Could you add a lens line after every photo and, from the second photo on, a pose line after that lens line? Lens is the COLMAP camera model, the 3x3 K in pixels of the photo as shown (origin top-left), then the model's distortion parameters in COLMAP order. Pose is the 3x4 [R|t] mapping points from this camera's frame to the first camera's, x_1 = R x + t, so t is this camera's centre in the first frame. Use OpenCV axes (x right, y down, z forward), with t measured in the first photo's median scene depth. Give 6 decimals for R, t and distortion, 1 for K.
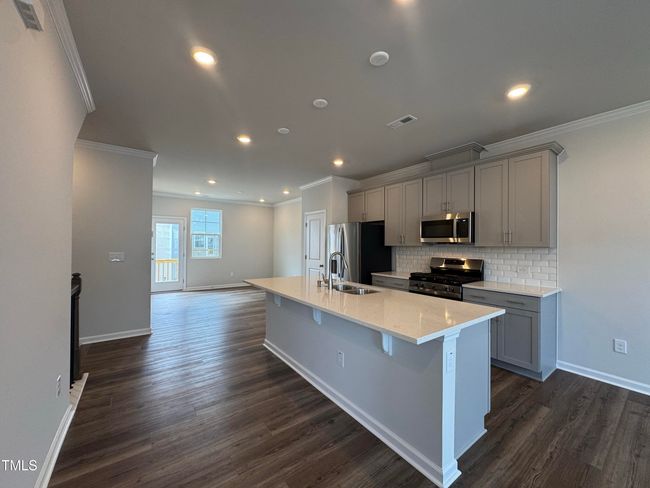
lens RADIAL K [[259.2, 0, 326.5], [0, 259.2, 242.3], [0, 0, 1]] dist [-0.003450, 0.000251]
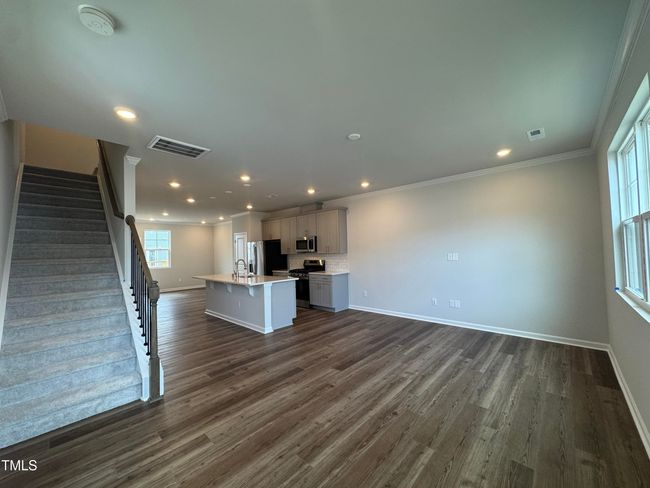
lens RADIAL K [[259.2, 0, 325.8], [0, 259.2, 242.4], [0, 0, 1]] dist [-0.003450, 0.000251]
pose [[0.981868, -0.030801, 0.187046, 0.219282], [0.035002, 0.999203, -0.019198, -0.023530], [-0.186305, 0.025397, 0.982164, -0.792883]]
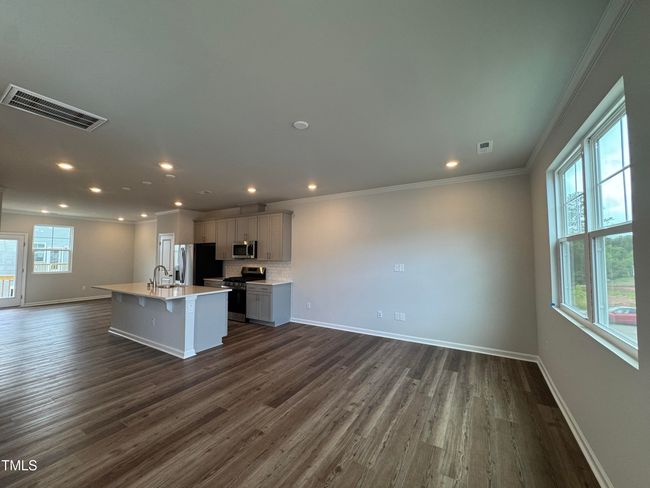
lens RADIAL K [[259.2, 0, 325.9], [0, 259.2, 242.4], [0, 0, 1]] dist [-0.003450, 0.000251]
pose [[0.923181, 0.010145, 0.384231, 0.264223], [0.004745, 0.999275, -0.037783, -0.030988], [-0.384335, 0.036704, 0.922464, -0.679559]]
